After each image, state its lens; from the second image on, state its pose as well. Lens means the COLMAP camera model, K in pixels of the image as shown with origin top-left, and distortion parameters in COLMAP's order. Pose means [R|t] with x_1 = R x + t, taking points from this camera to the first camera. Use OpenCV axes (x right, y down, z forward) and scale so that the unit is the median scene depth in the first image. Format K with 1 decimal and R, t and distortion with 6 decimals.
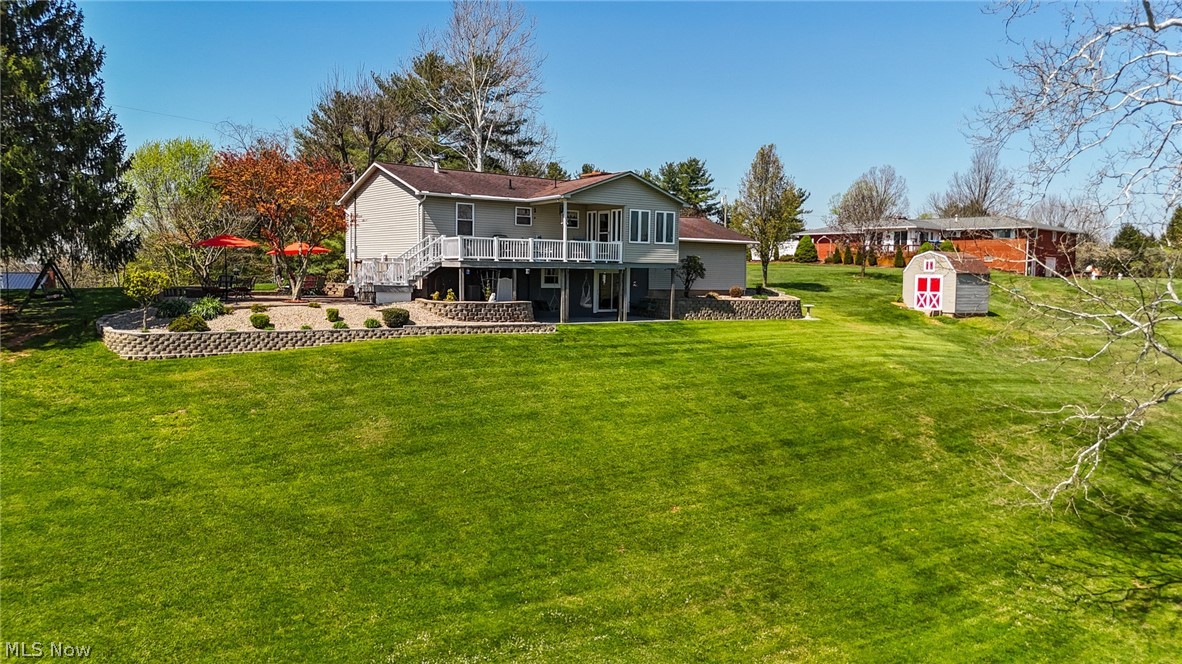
lens RADIAL K [[887.1, 0, 607.7], [0, 887.1, 332.0], [0, 0, 1]] dist [0.084074, -0.001828]
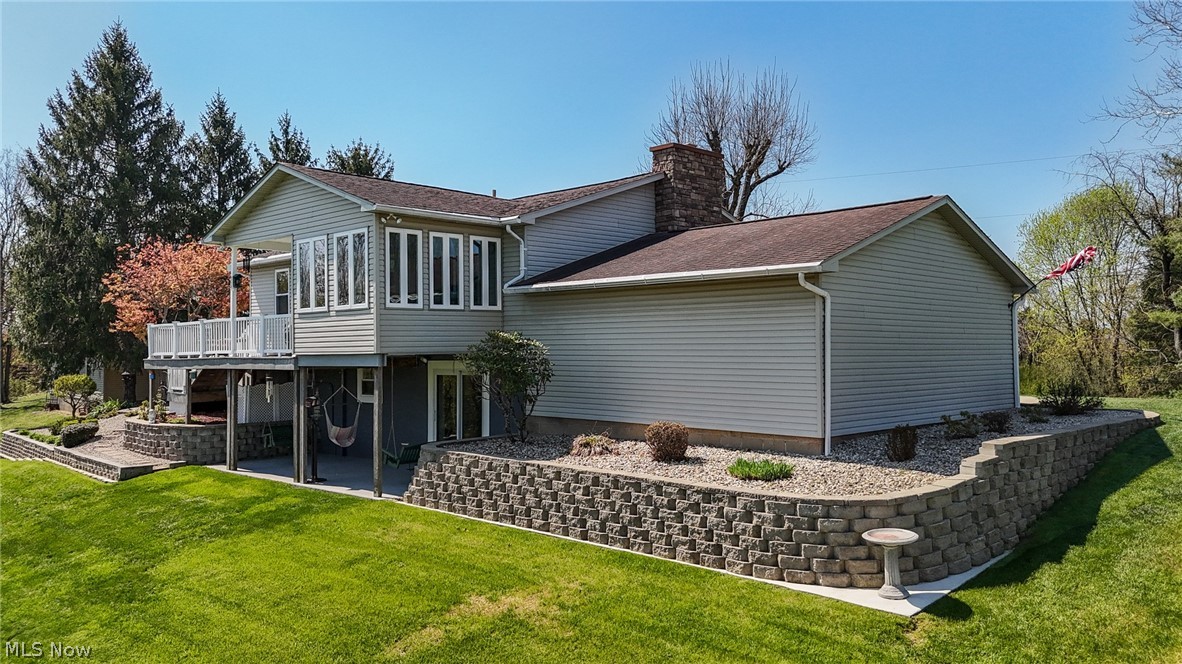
lens RADIAL K [[870.6, 0, 591.0], [0, 870.6, 332.0], [0, 0, 1]] dist [0.084317, -0.073273]
pose [[0.173149, -0.035800, -0.984245, 0.457674], [-0.053419, 0.997527, -0.045681, -0.071145], [0.983446, 0.060487, 0.170808, 0.982105]]
